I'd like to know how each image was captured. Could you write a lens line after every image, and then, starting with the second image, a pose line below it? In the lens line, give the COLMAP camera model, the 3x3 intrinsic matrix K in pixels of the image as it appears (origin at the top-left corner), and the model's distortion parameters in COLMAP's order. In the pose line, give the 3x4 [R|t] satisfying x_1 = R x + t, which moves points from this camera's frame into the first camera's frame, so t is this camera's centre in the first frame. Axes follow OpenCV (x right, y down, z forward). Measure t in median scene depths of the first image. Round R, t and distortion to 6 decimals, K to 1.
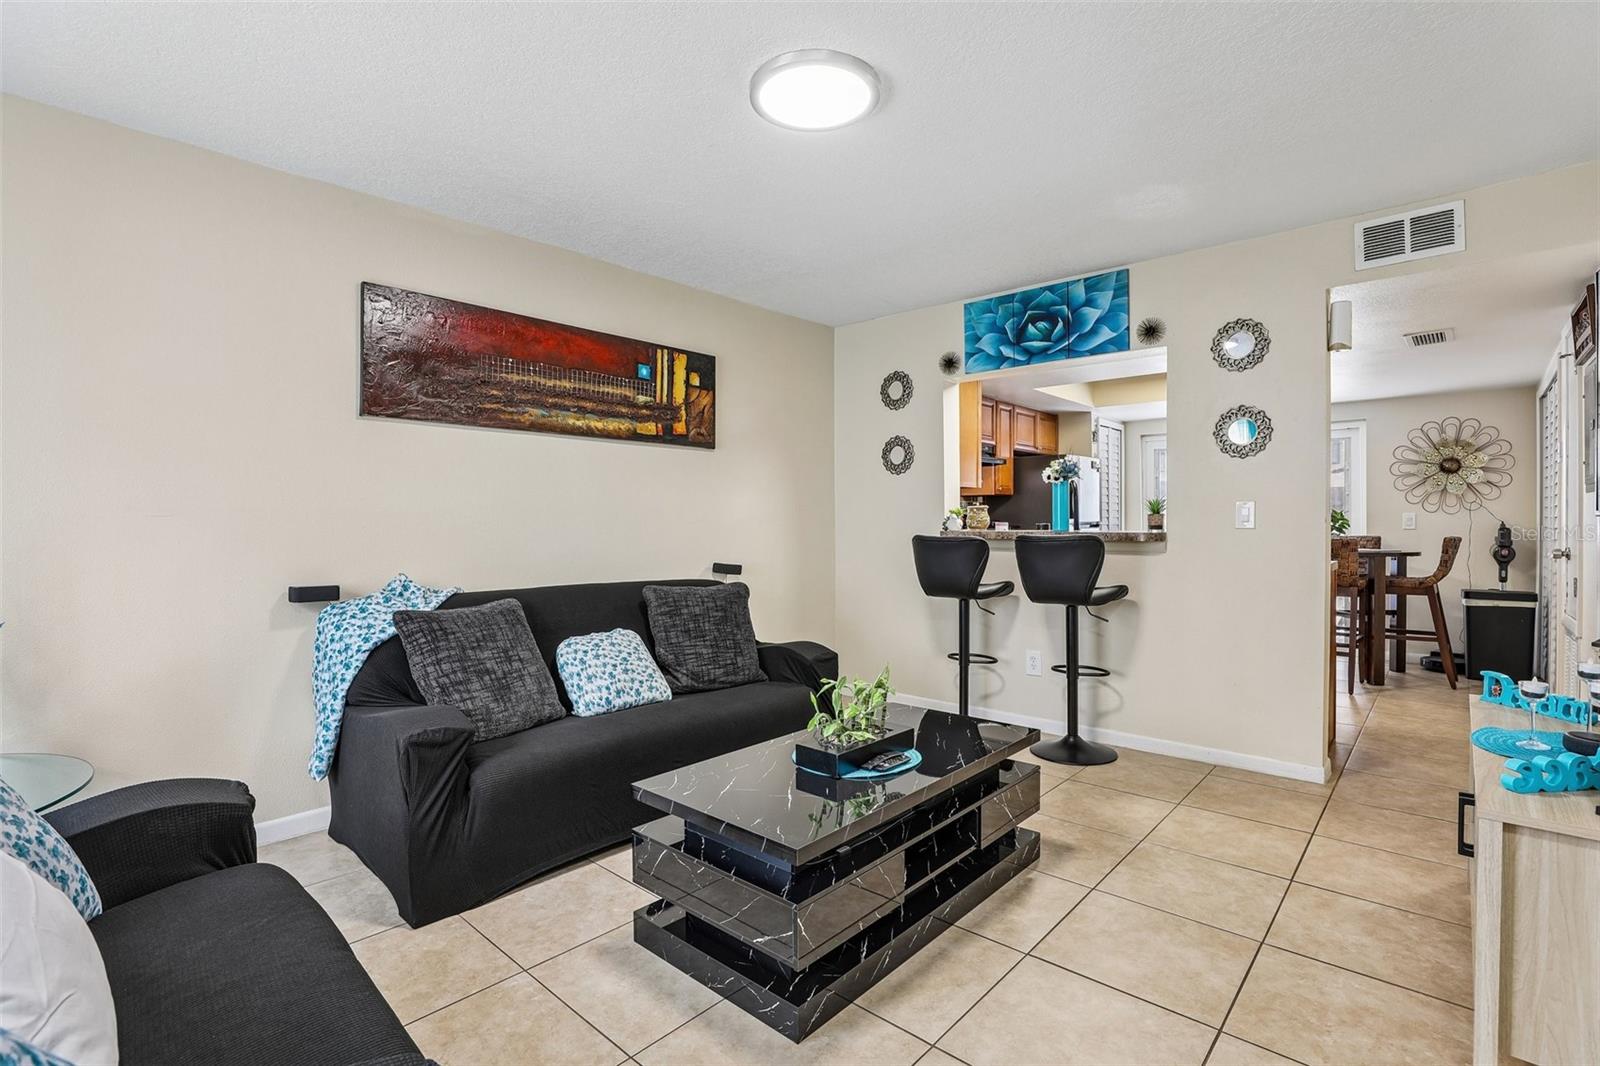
lens RADIAL K [[747.7, 0, 799.1], [0, 747.7, 525.5], [0, 0, 1]] dist [-0.051611, 0.019146]
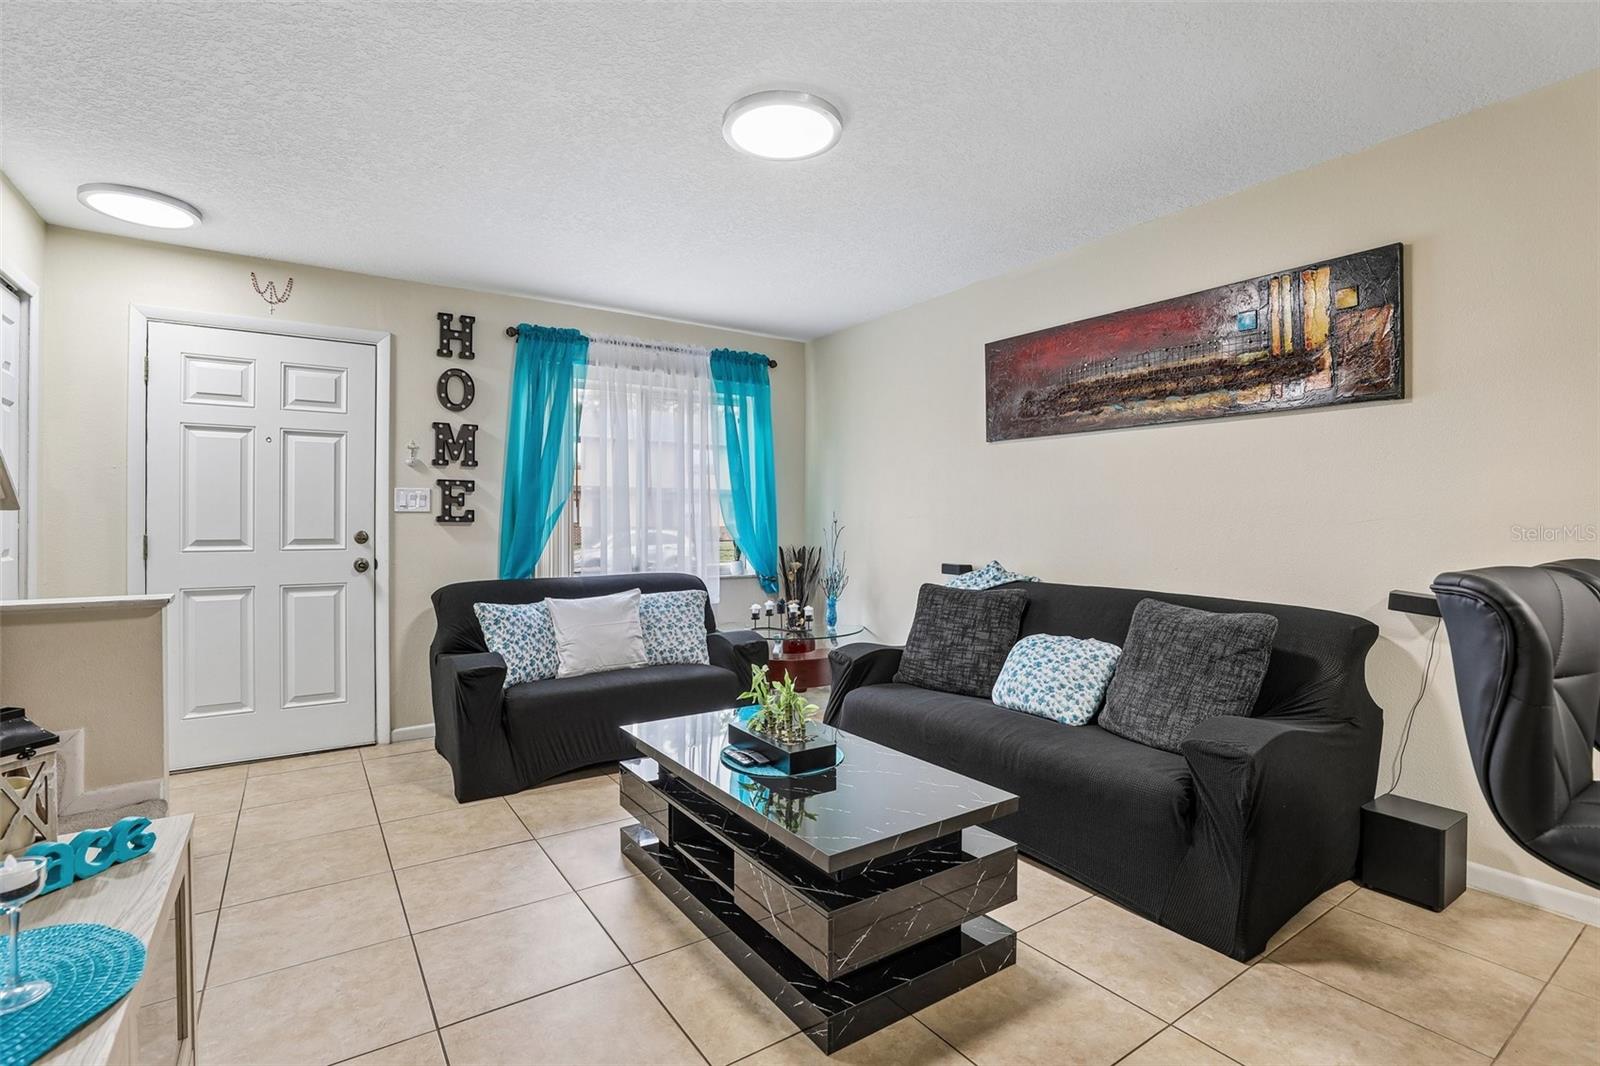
lens RADIAL K [[747.7, 0, 799.1], [0, 747.7, 525.5], [0, 0, 1]] dist [-0.051611, 0.019146]
pose [[-0.233730, 0.009940, -0.972251, 0.563432], [-0.003807, 0.999931, 0.011139, -0.006552], [0.972294, 0.006305, -0.233676, 0.674269]]
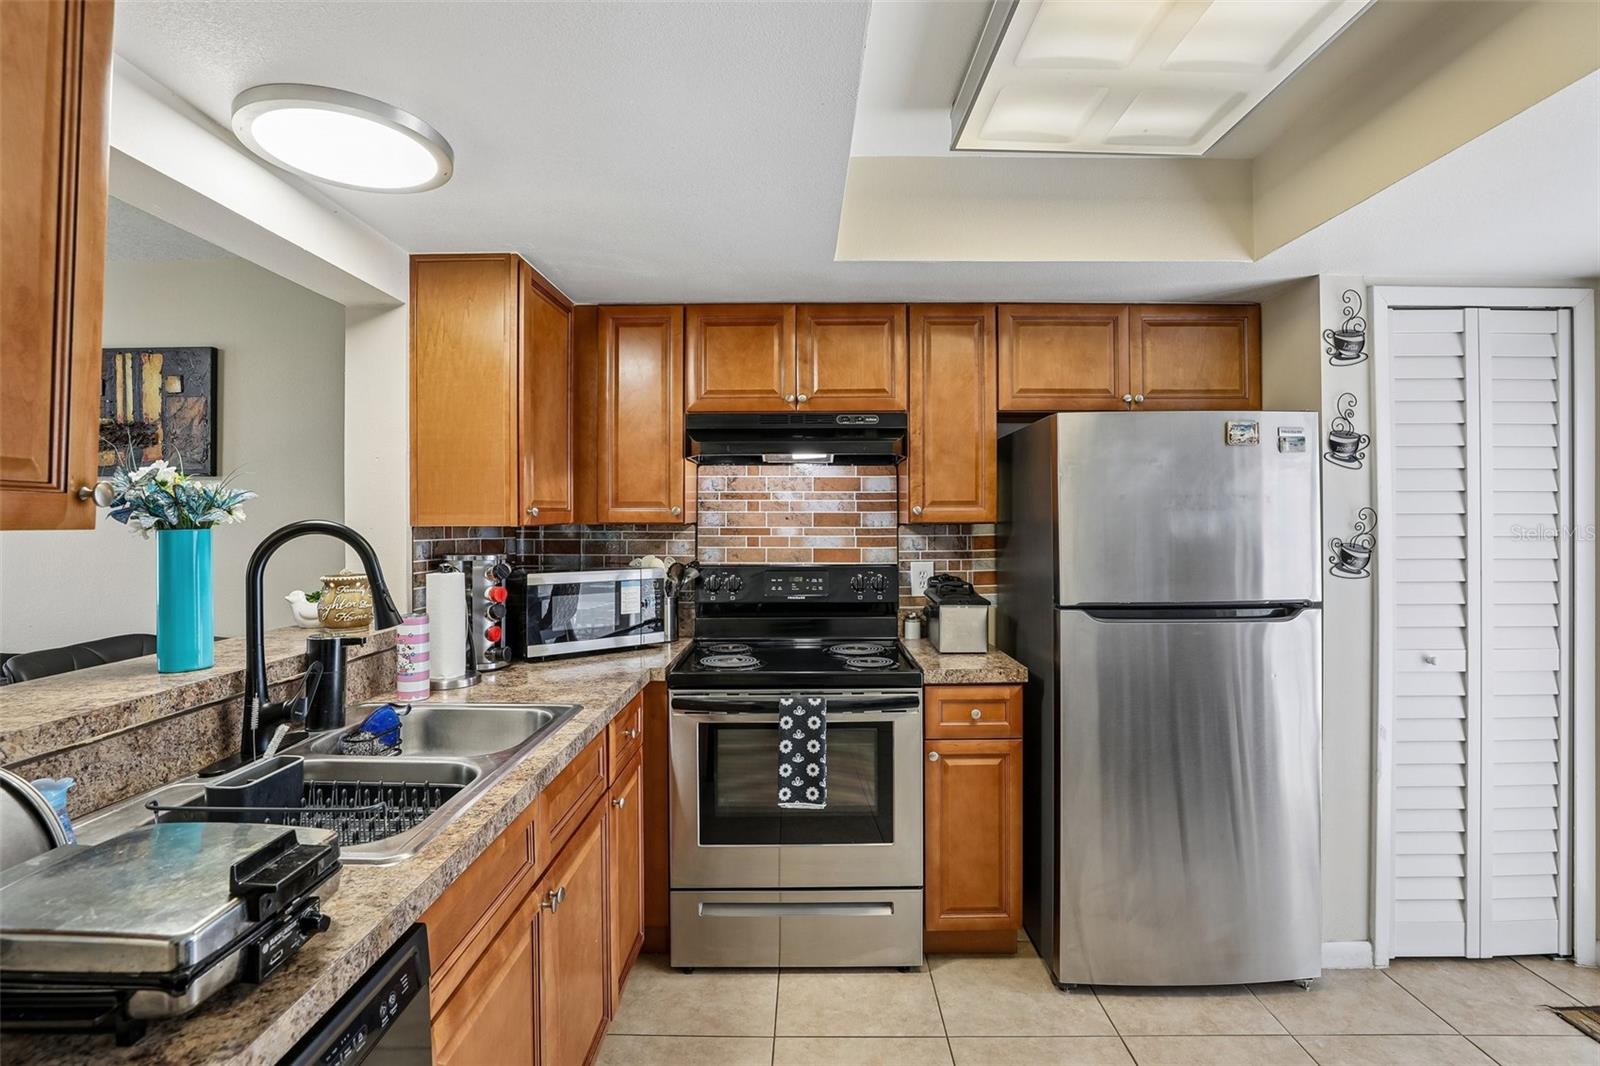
lens RADIAL K [[774.8, 0, 797.8], [0, 774.8, 518.9], [0, 0, 1]] dist [-0.052269, 0.019143]
pose [[0.661873, -0.004120, -0.749605, 0.798614], [-0.003876, 0.999953, -0.008919, -0.059237], [0.749606, 0.008809, 0.661825, 0.947791]]
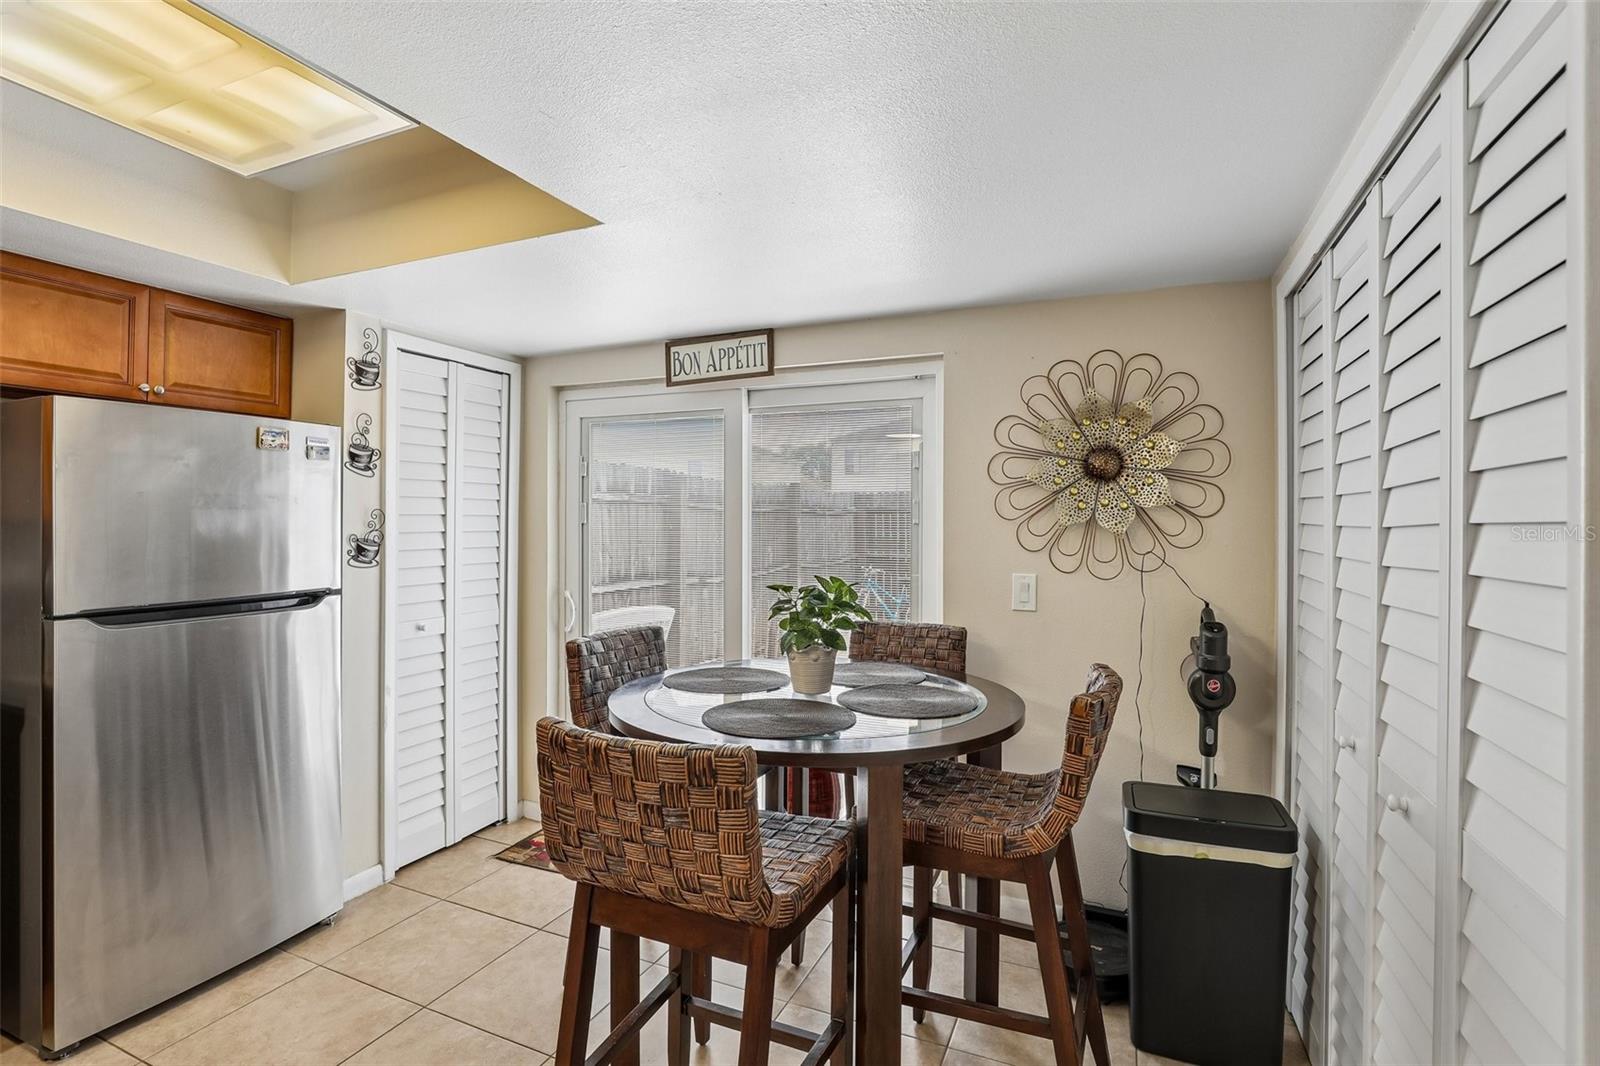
lens RADIAL K [[741.3, 0, 801.2], [0, 741.3, 514.4], [0, 0, 1]] dist [-0.052299, 0.014057]
pose [[0.946455, 0.010953, 0.322649, 0.807419], [-0.006931, 0.999883, -0.013611, -0.062854], [-0.322761, 0.010646, 0.946421, 0.888170]]
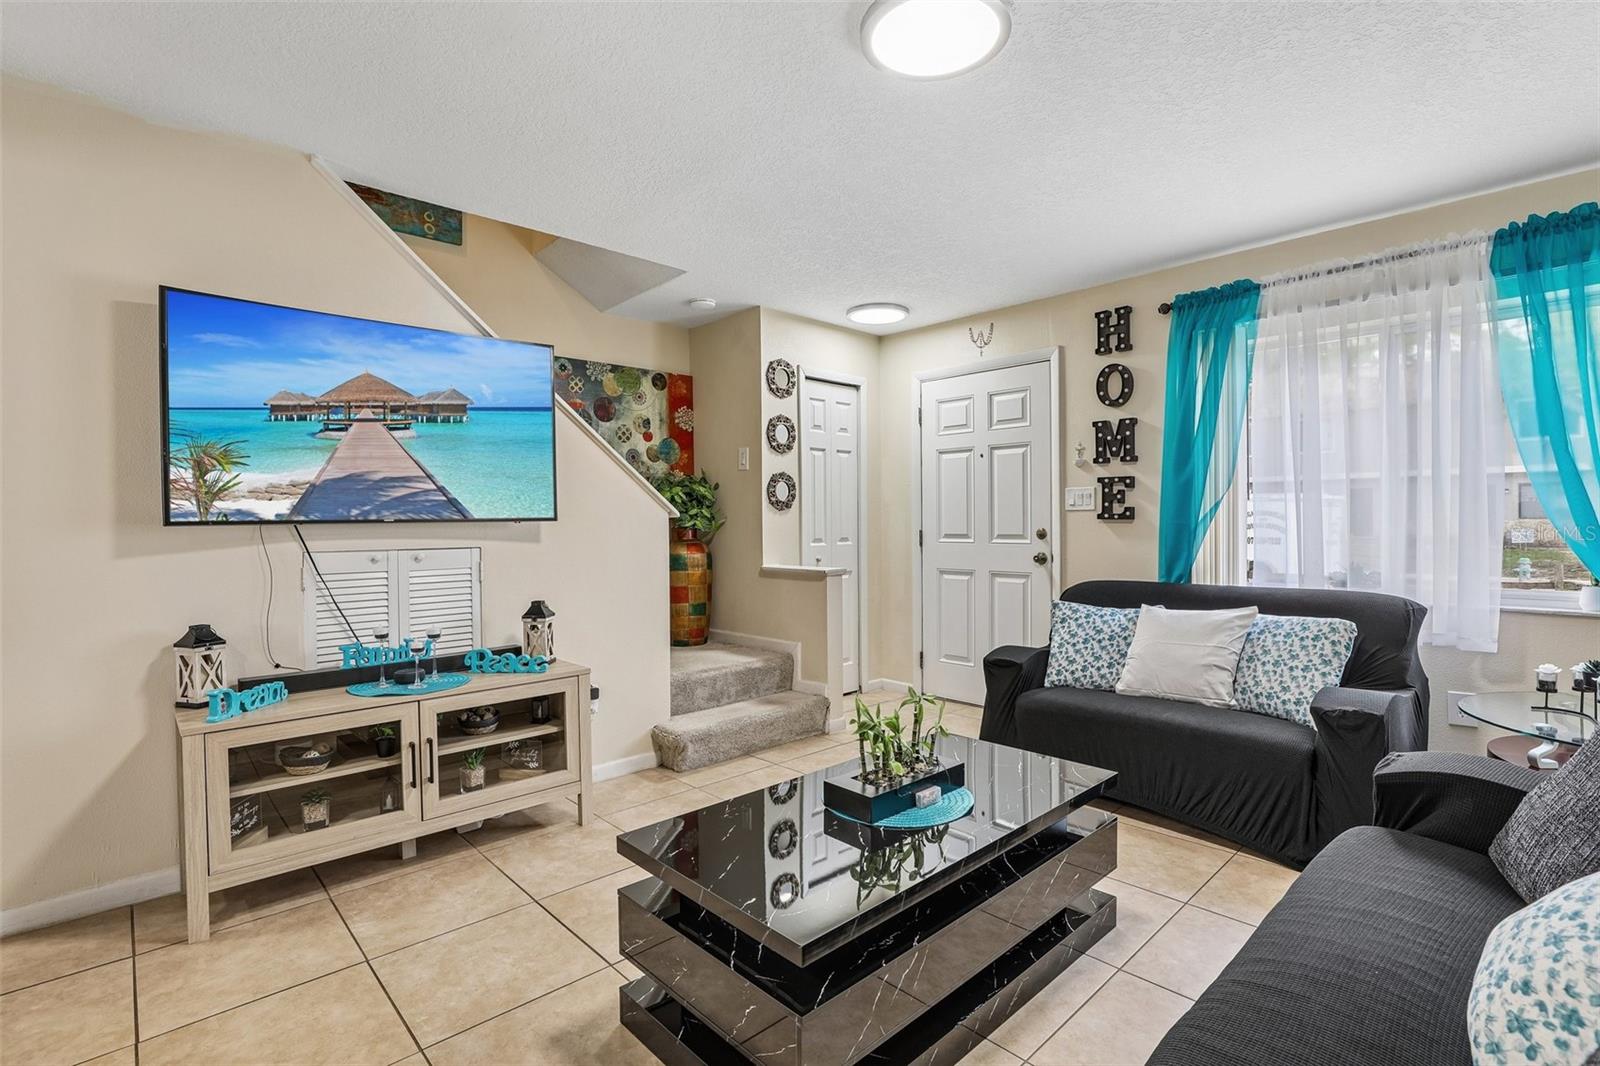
lens RADIAL K [[747.7, 0, 799.1], [0, 747.7, 525.5], [0, 0, 1]] dist [-0.051611, 0.019146]
pose [[-0.996943, 0.012596, 0.077108, 0.065228], [0.013326, 0.999871, 0.008956, -0.004783], [-0.076985, 0.009956, -0.996983, 0.992507]]
